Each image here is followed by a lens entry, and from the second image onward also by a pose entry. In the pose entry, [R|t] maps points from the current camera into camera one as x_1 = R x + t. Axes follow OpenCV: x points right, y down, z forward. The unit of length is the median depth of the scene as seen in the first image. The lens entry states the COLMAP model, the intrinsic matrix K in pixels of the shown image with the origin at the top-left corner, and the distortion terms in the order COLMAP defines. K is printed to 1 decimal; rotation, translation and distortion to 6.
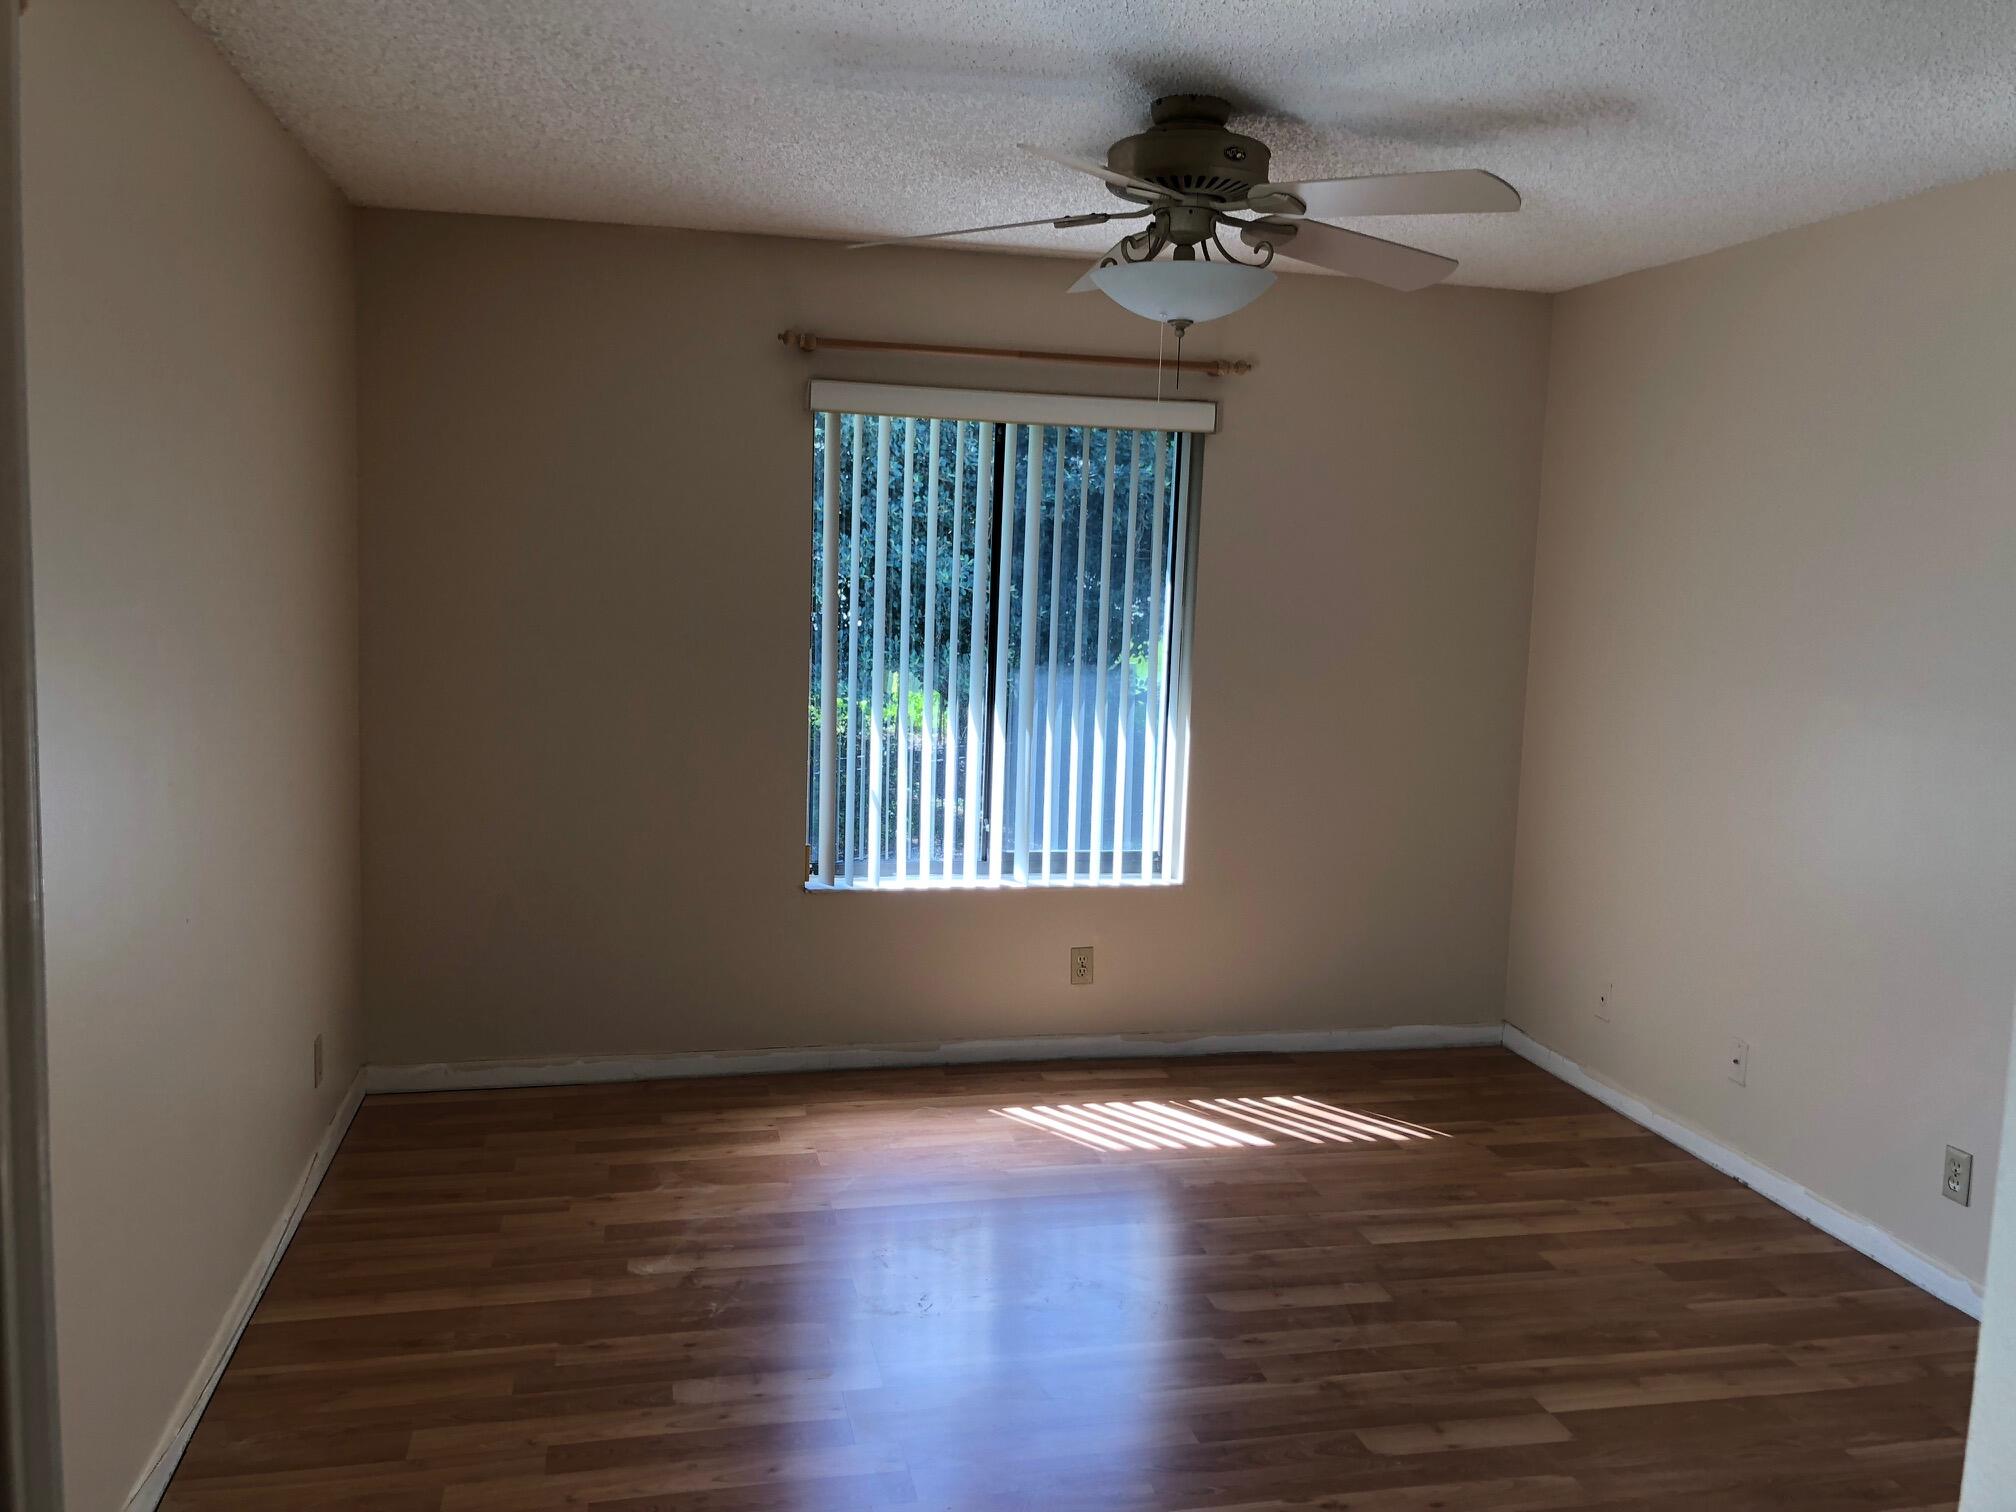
lens RADIAL K [[1662.7, 0, 1010.7], [0, 1662.7, 761.9], [0, 0, 1]] dist [0.013036, 0.003767]
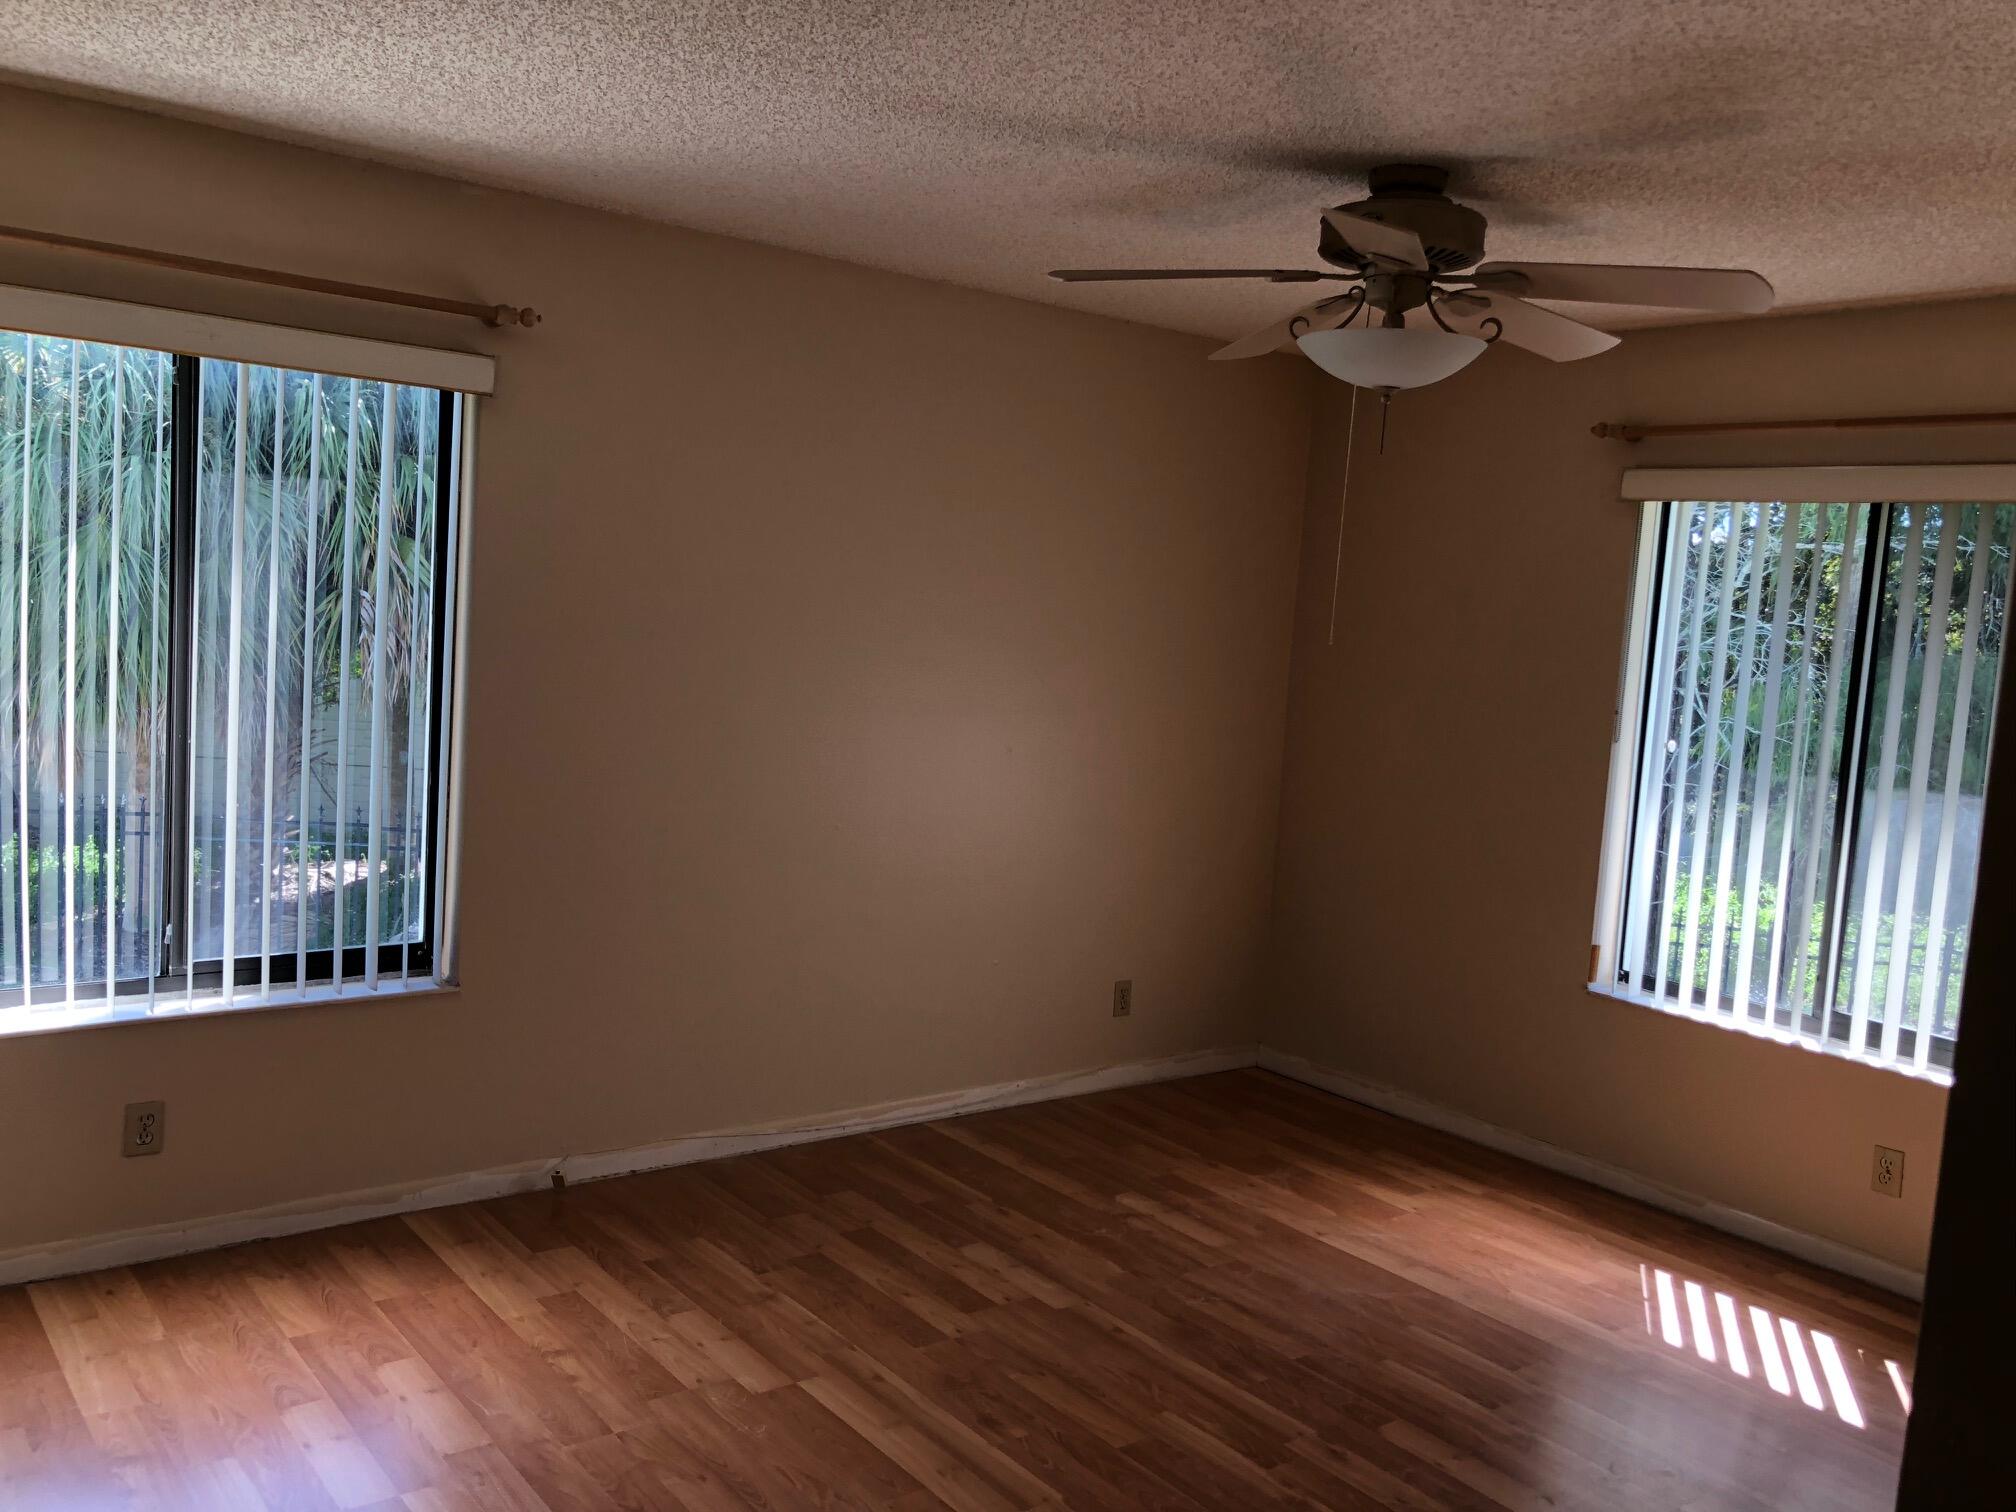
lens RADIAL K [[1662.7, 0, 1014.3], [0, 1662.7, 747.5], [0, 0, 1]] dist [0.013036, 0.003767]
pose [[0.451704, 0.091760, -0.887437, 0.649187], [-0.180591, 0.983510, 0.009773, -0.010845], [0.873699, 0.155848, 0.460826, 0.273061]]
